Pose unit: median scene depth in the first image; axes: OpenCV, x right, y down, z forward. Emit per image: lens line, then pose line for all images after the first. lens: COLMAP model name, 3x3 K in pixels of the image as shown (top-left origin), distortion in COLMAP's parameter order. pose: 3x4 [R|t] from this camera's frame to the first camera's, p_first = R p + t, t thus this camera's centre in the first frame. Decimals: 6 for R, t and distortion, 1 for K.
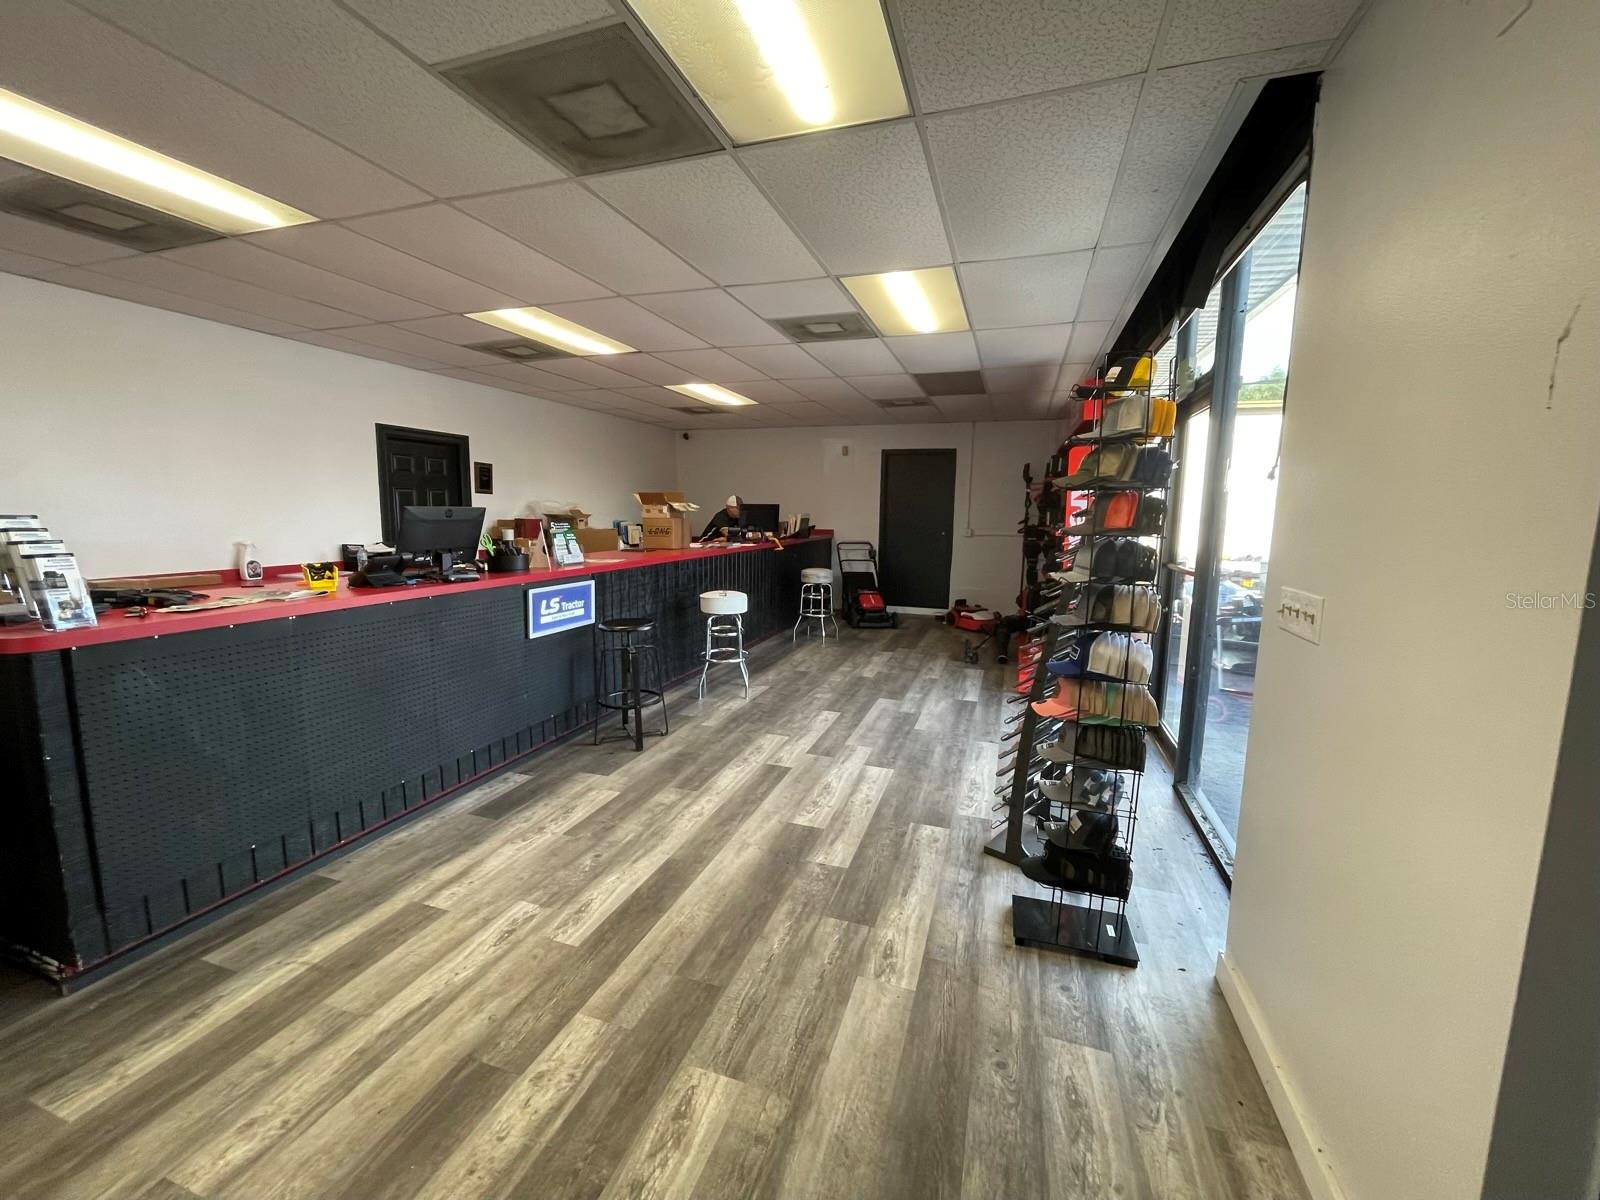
lens RADIAL K [[658.5, 0, 789.3], [0, 658.5, 593.6], [0, 0, 1]] dist [-0.009368, 0.002040]
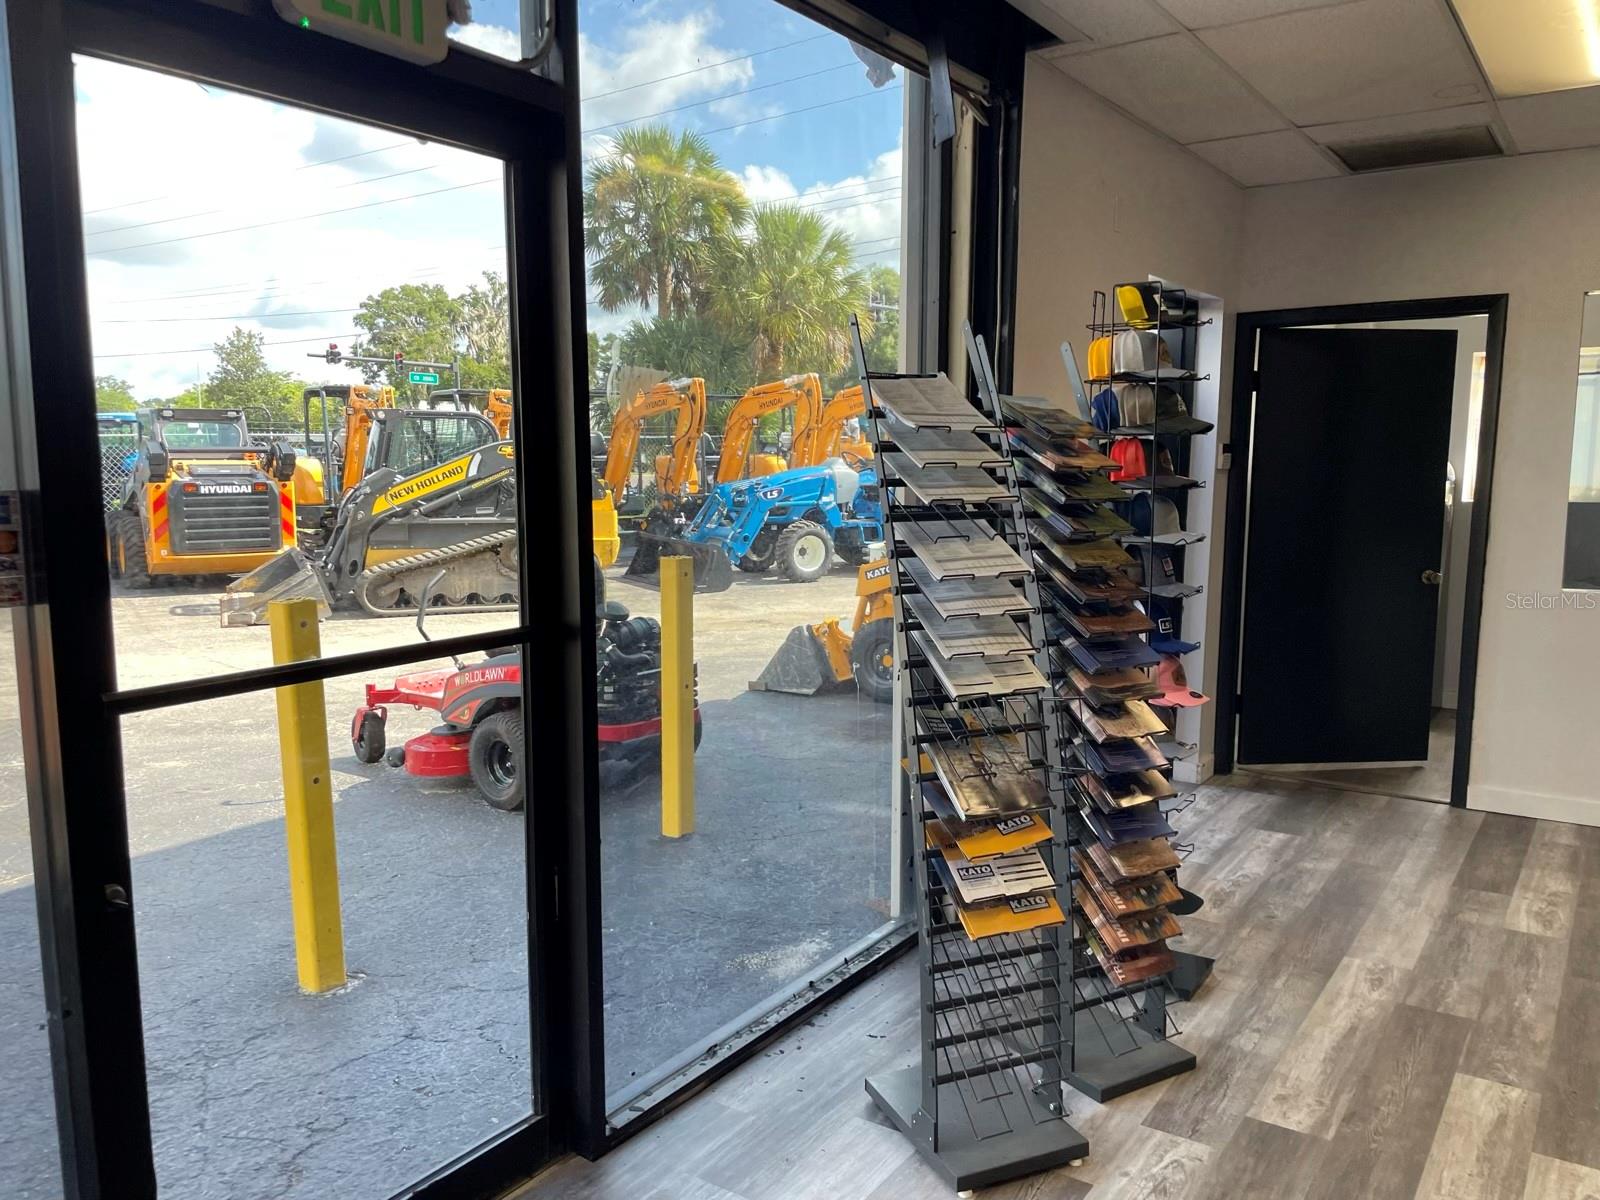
lens RADIAL K [[1229.6, 0, 800.0], [0, 1229.6, 606.4], [0, 0, 1]] dist [0.082607, -0.106189]
pose [[-0.964395, -0.042818, 0.260978, 0.327724], [0.024279, 0.968305, 0.248587, -0.237394], [-0.263351, 0.246073, -0.932789, 1.804636]]
